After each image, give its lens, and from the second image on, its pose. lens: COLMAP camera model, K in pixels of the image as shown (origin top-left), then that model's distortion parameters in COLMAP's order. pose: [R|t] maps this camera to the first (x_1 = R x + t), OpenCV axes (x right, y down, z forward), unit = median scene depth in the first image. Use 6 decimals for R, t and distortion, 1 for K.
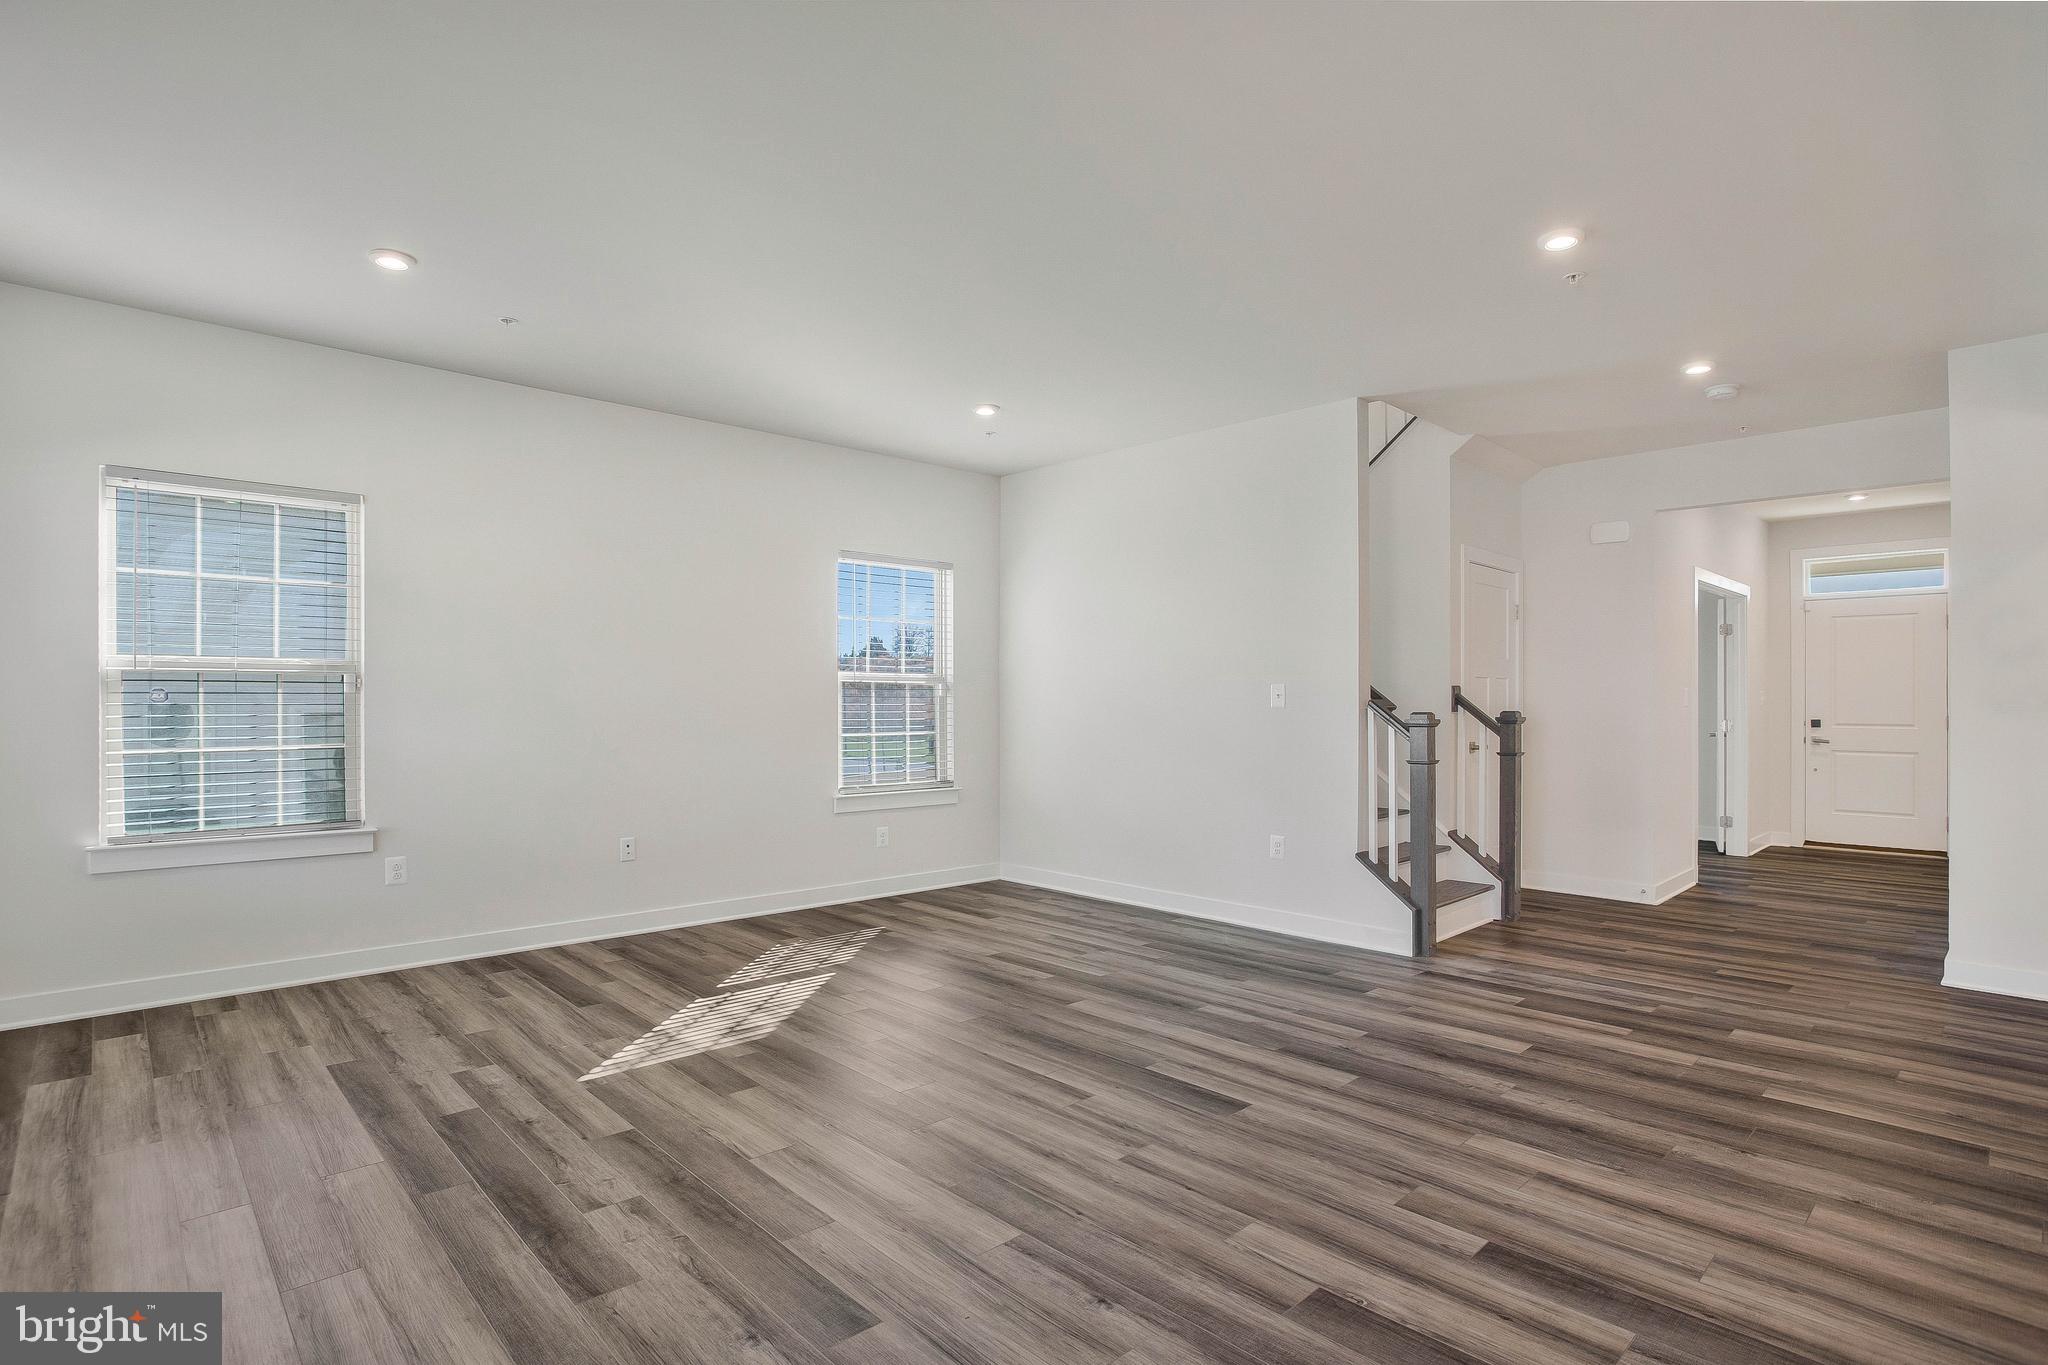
lens RADIAL K [[1028.7, 0, 1010.8], [0, 1028.7, 673.2], [0, 0, 1]] dist [-0.056659, 0.012492]
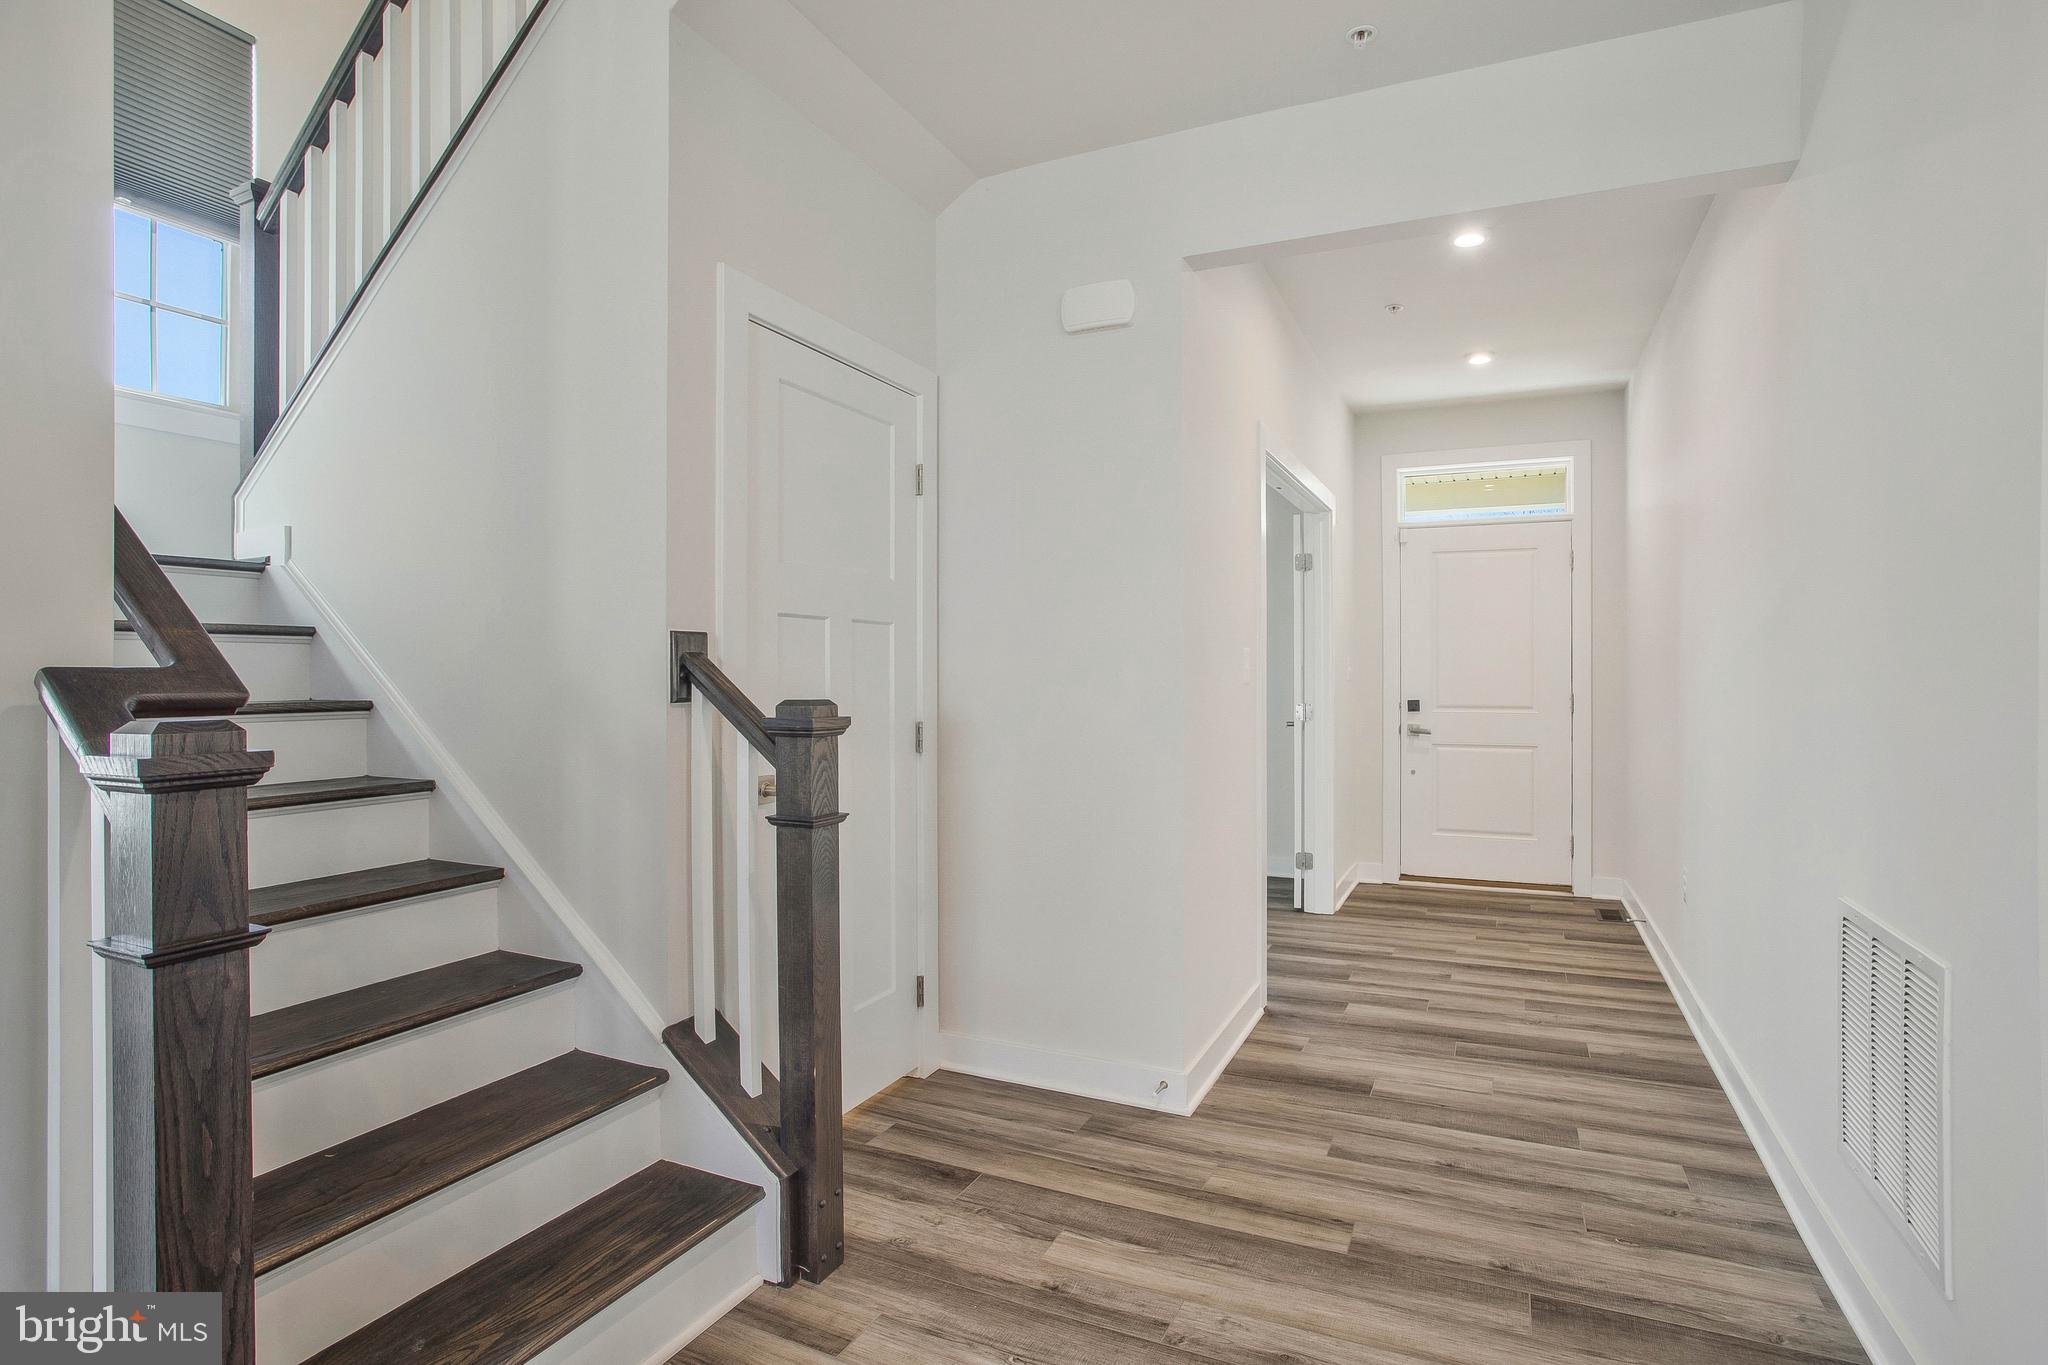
lens RADIAL K [[1028.7, 0, 1034.6], [0, 1028.7, 689.3], [0, 0, 1]] dist [-0.056659, 0.012492]
pose [[0.929222, -0.018296, 0.369070, 0.314344], [0.009595, 0.999631, 0.025398, 0.019039], [-0.369398, -0.020059, 0.929055, 0.458647]]
